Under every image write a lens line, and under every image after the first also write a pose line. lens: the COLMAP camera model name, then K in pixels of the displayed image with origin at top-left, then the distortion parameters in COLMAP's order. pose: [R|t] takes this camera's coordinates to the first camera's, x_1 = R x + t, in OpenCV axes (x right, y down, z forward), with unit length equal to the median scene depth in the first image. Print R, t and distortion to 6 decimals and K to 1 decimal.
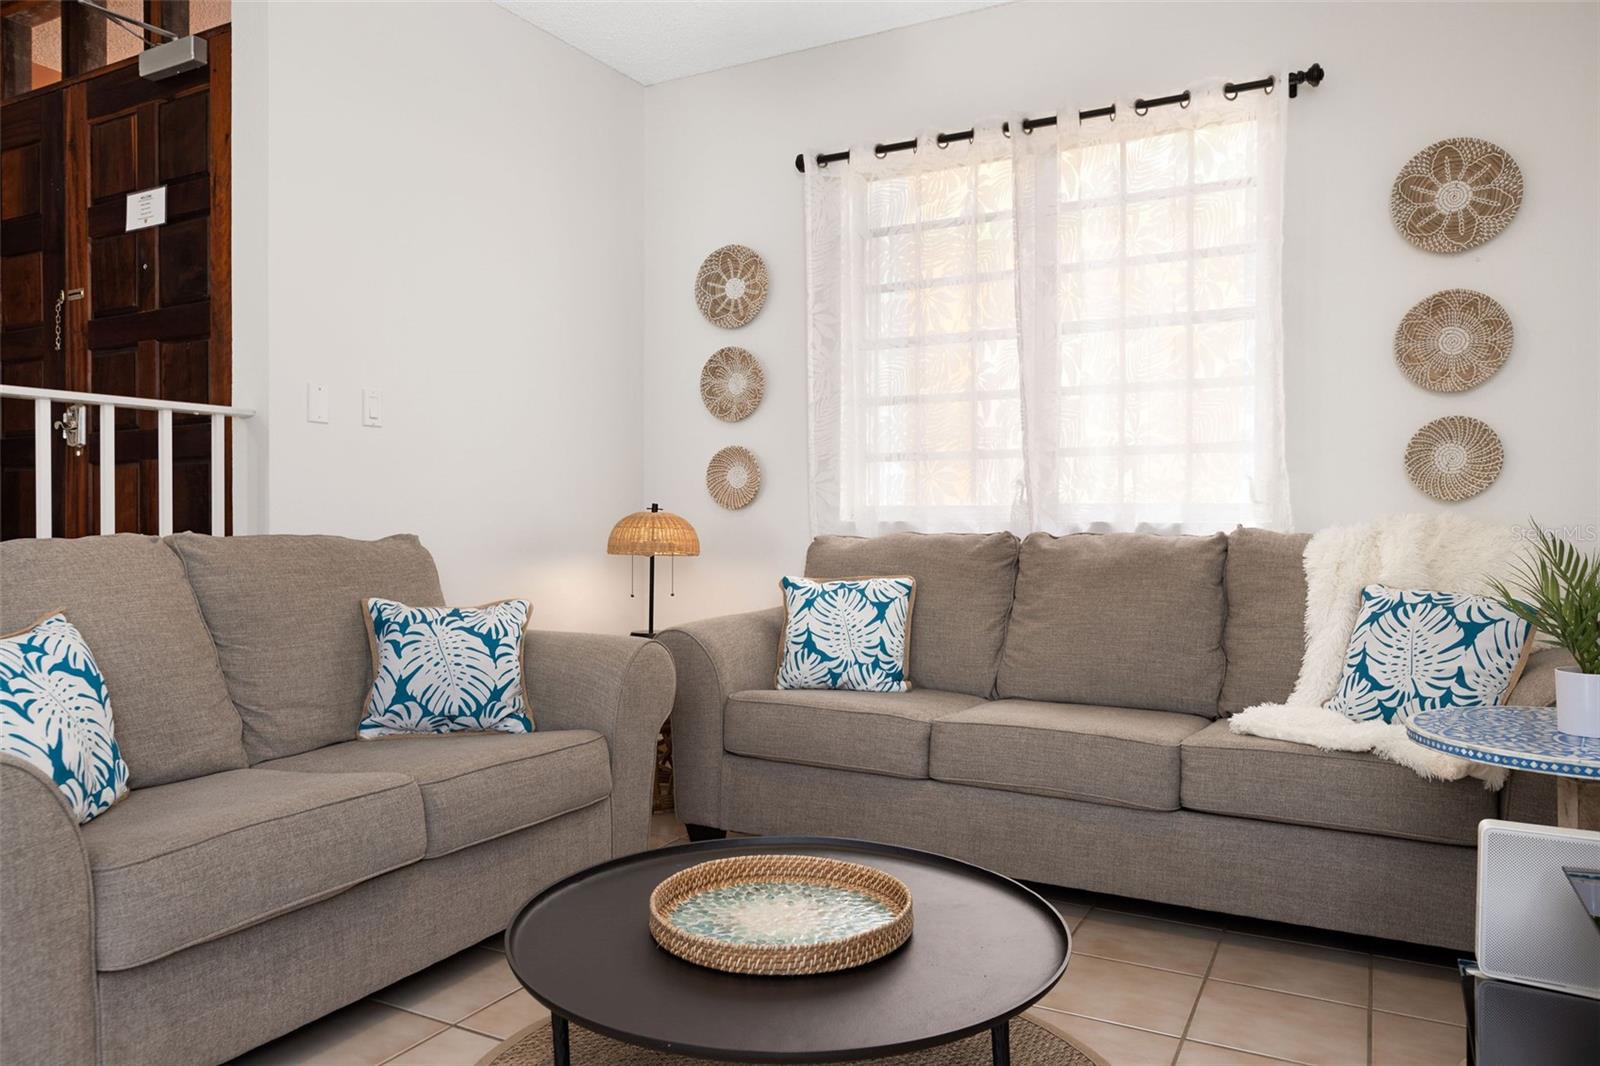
lens RADIAL K [[1111.1, 0, 775.3], [0, 1111.1, 522.1], [0, 0, 1]] dist [-0.001175, 0.008571]
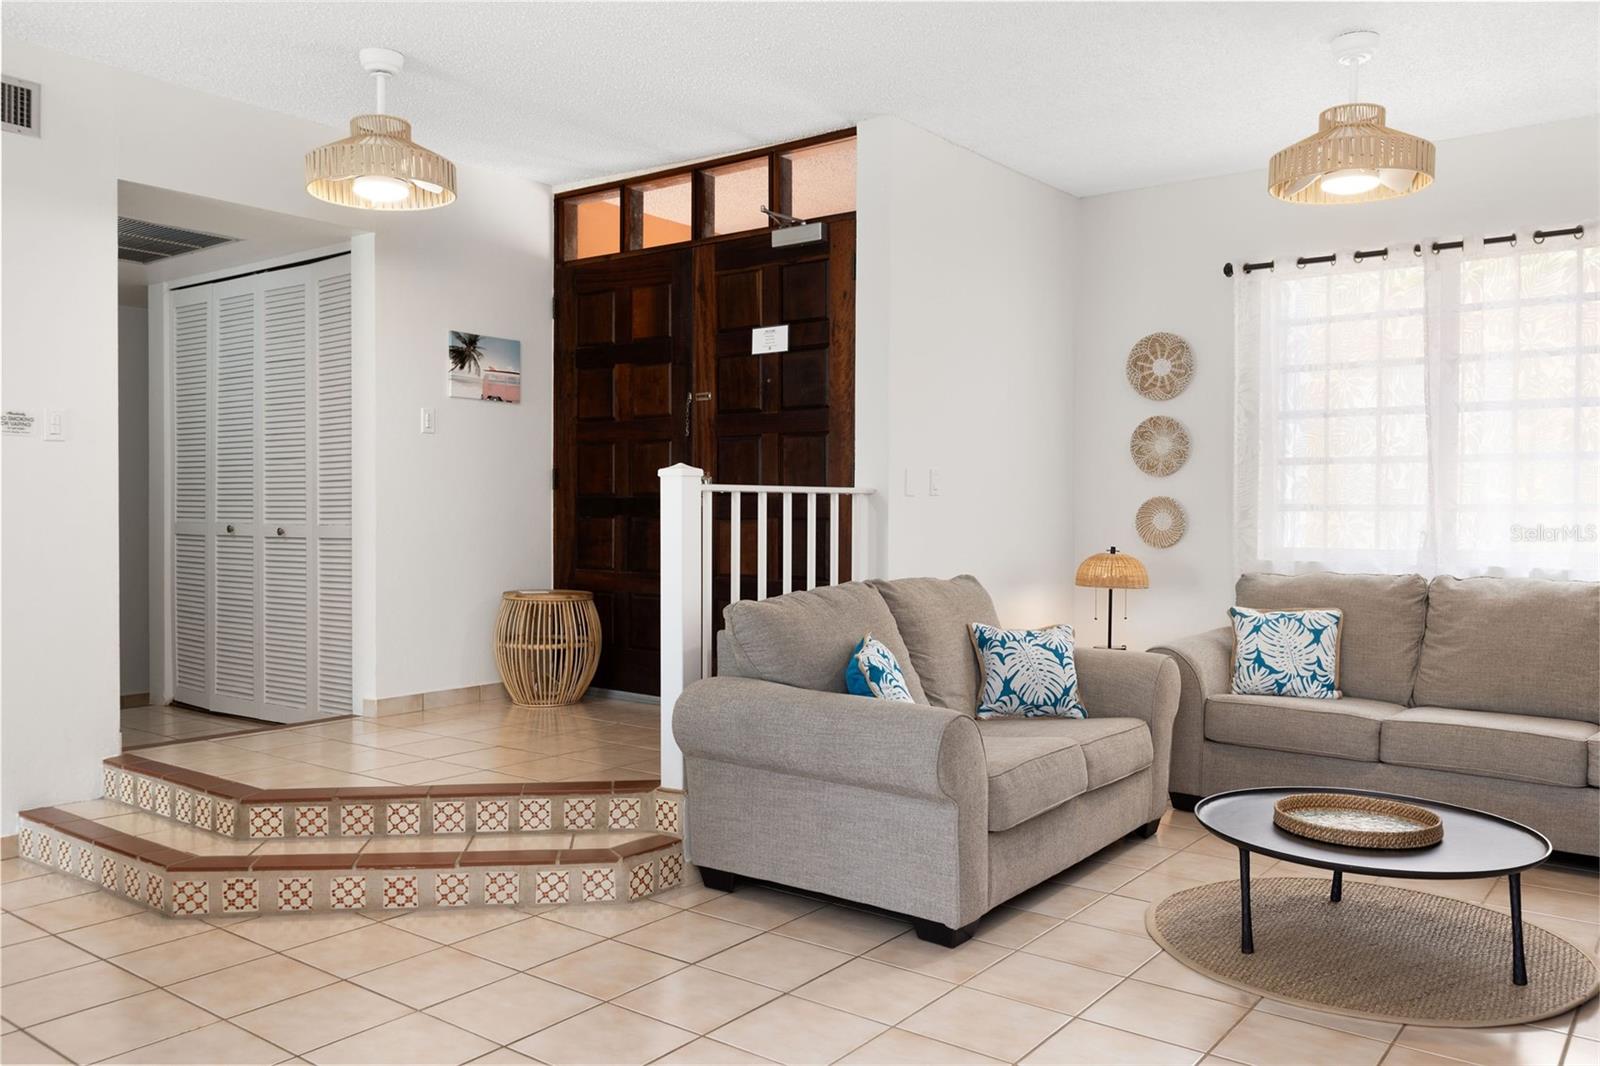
lens RADIAL K [[1233.3, 0, 782.8], [0, 1233.3, 529.4], [0, 0, 1]] dist [0.012798, -0.017430]
pose [[0.987339, 0.005625, -0.158524, -0.298790], [-0.003432, 0.999895, 0.014104, -0.063737], [0.158586, -0.013381, 0.987254, -0.529514]]
